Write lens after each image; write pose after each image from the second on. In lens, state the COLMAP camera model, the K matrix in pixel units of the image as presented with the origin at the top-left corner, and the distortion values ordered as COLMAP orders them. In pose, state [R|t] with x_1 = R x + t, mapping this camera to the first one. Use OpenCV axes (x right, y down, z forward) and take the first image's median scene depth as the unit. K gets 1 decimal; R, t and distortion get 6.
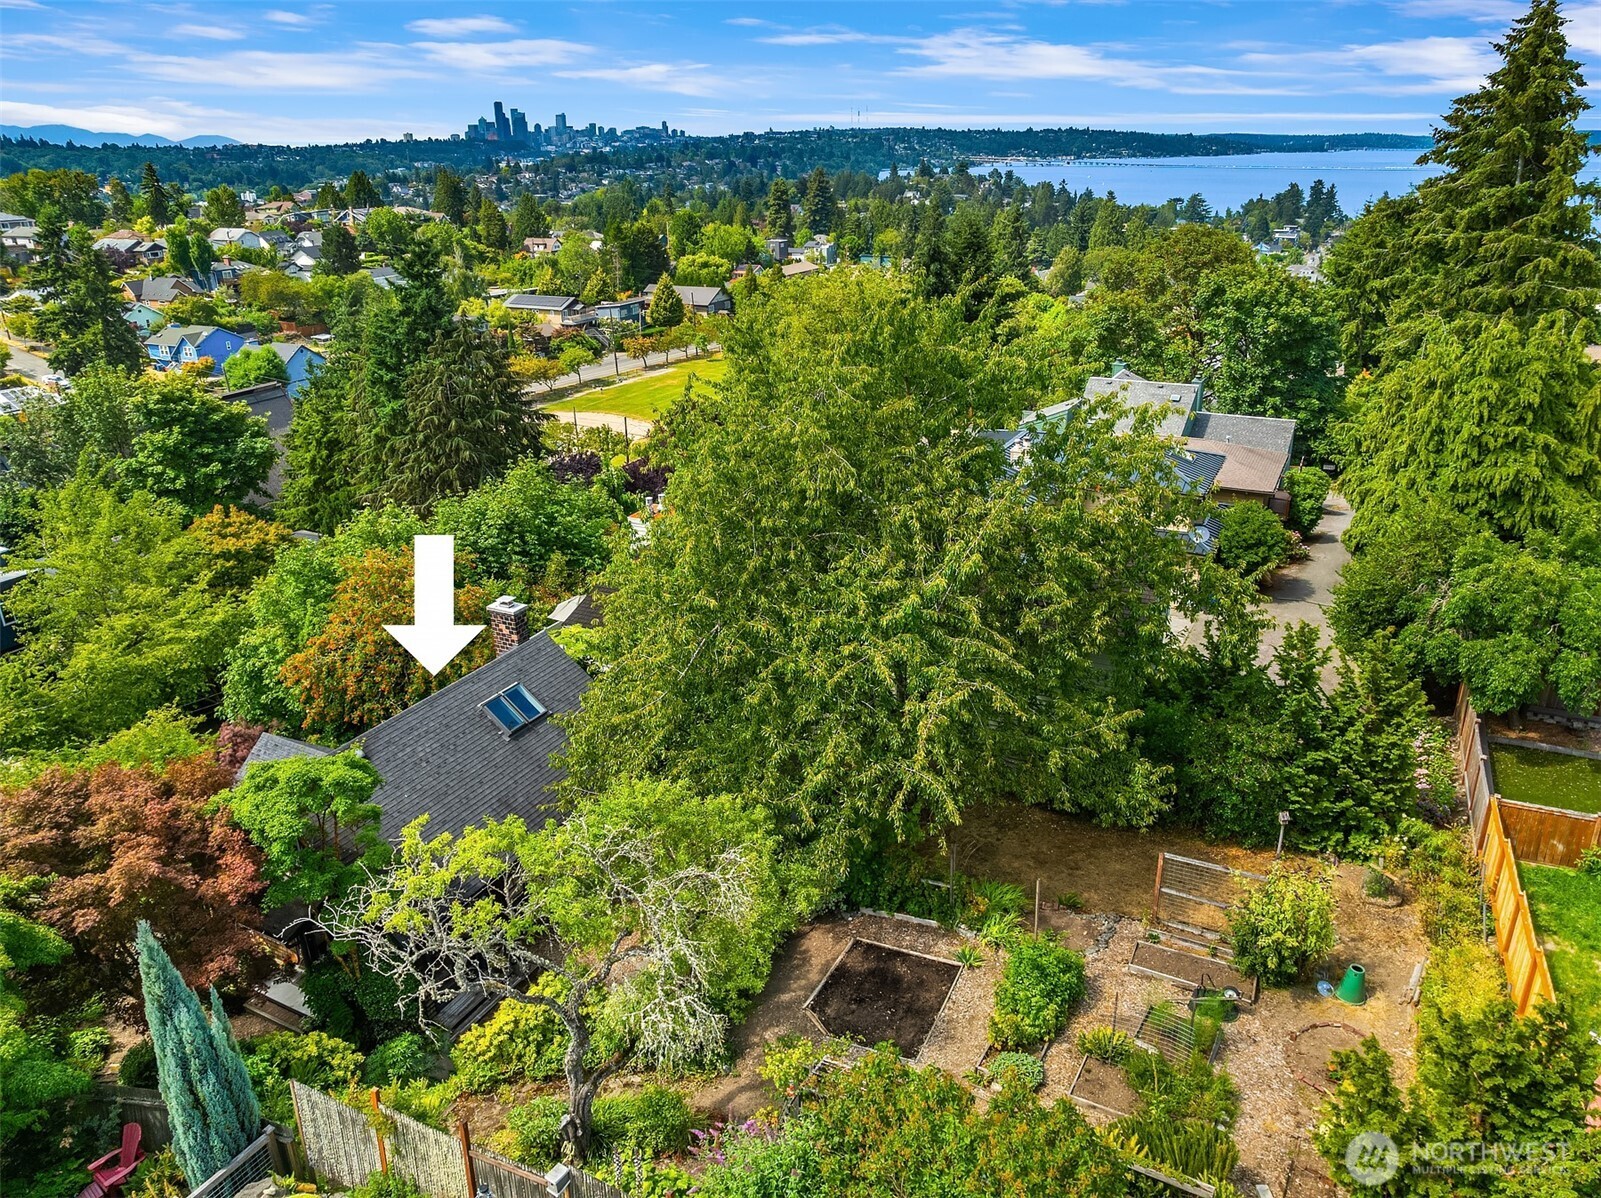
lens RADIAL K [[1088.7, 0, 800.5], [0, 1088.7, 599.0], [0, 0, 1]] dist [-0.049203, 0.000308]
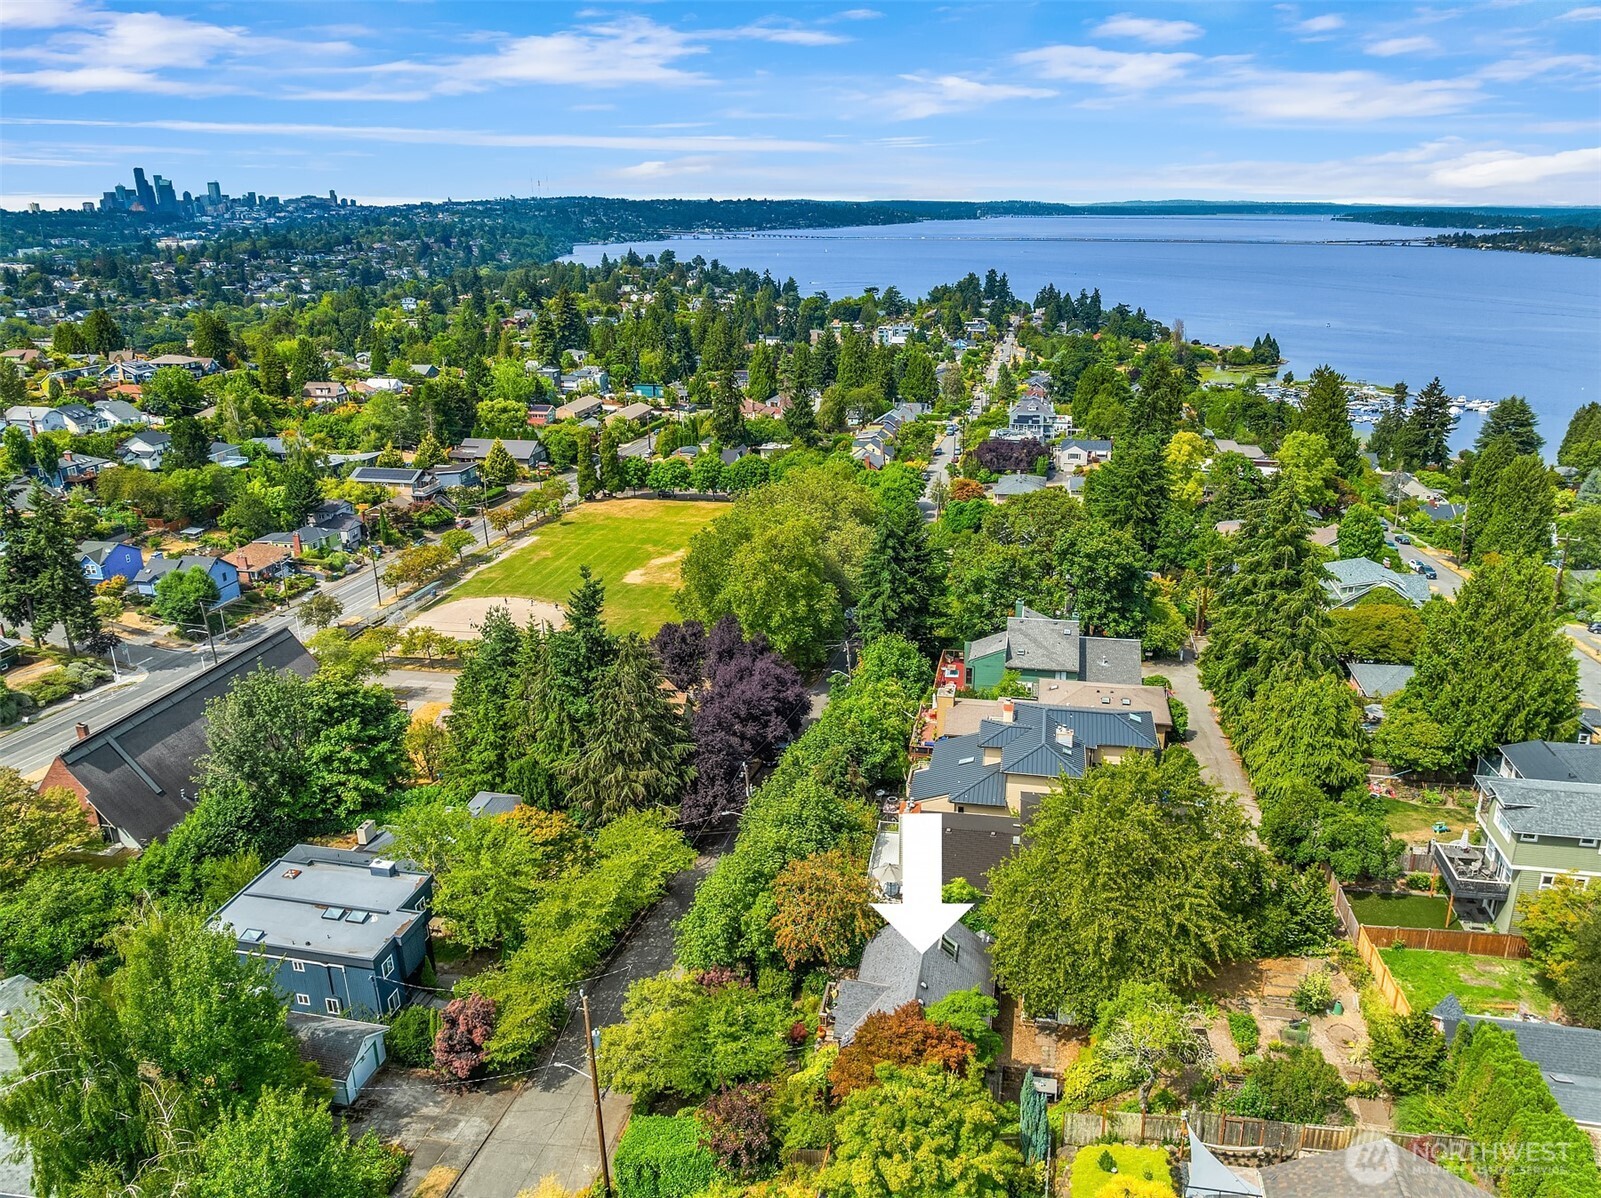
lens RADIAL K [[1105.8, 0, 800.5], [0, 1105.8, 599.0], [0, 0, 1]] dist [-0.033829, 0.000666]
pose [[0.960357, -0.084566, 0.265638, -0.100795], [0.097896, 0.994496, -0.037323, -0.049415], [-0.261020, 0.061849, 0.963350, -0.097610]]
